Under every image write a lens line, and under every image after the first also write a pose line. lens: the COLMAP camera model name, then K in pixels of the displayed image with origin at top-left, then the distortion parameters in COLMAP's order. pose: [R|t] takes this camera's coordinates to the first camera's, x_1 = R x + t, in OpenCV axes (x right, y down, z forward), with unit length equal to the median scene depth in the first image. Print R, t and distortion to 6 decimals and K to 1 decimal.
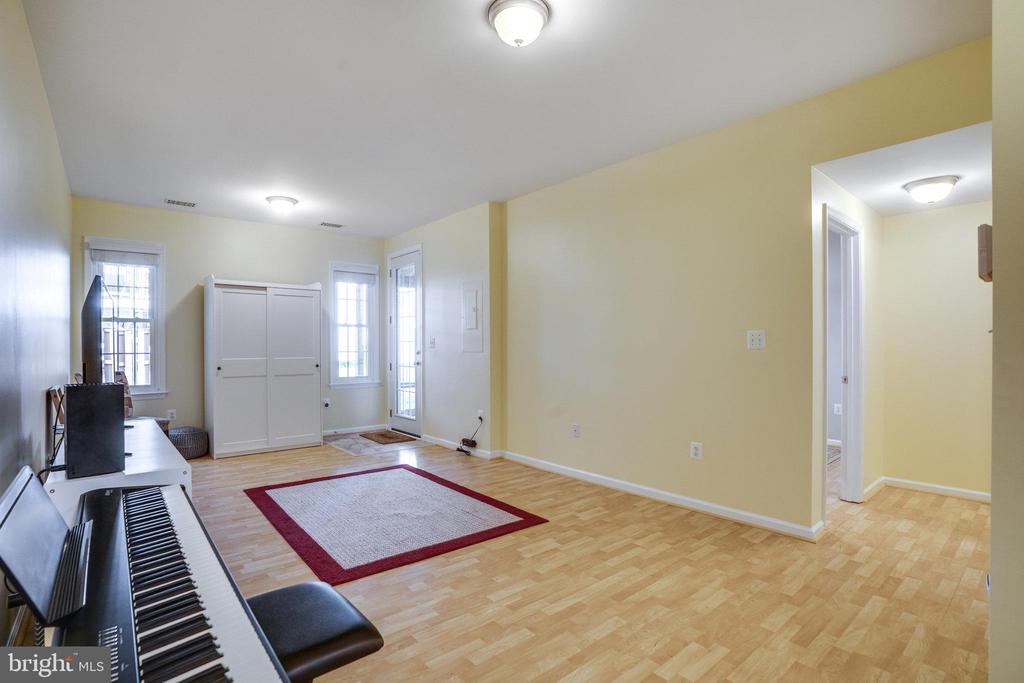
lens RADIAL K [[489.9, 0, 509.9], [0, 489.9, 344.3], [0, 0, 1]] dist [-0.078061, 0.035997]
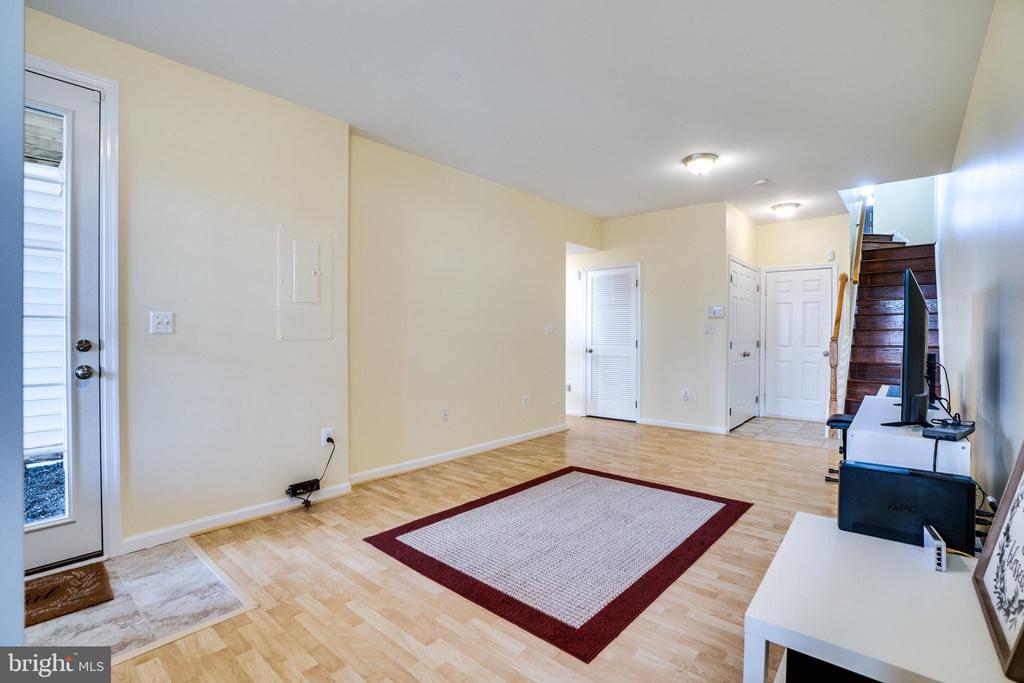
lens RADIAL K [[469.3, 0, 512.0], [0, 469.3, 341.5], [0, 0, 1]] dist [-0.068568, 0.000275]
pose [[-0.150221, -0.013531, 0.988560, -0.946391], [-0.003233, 0.999908, 0.013195, 0.012636], [-0.988647, -0.001213, -0.150251, 1.131027]]
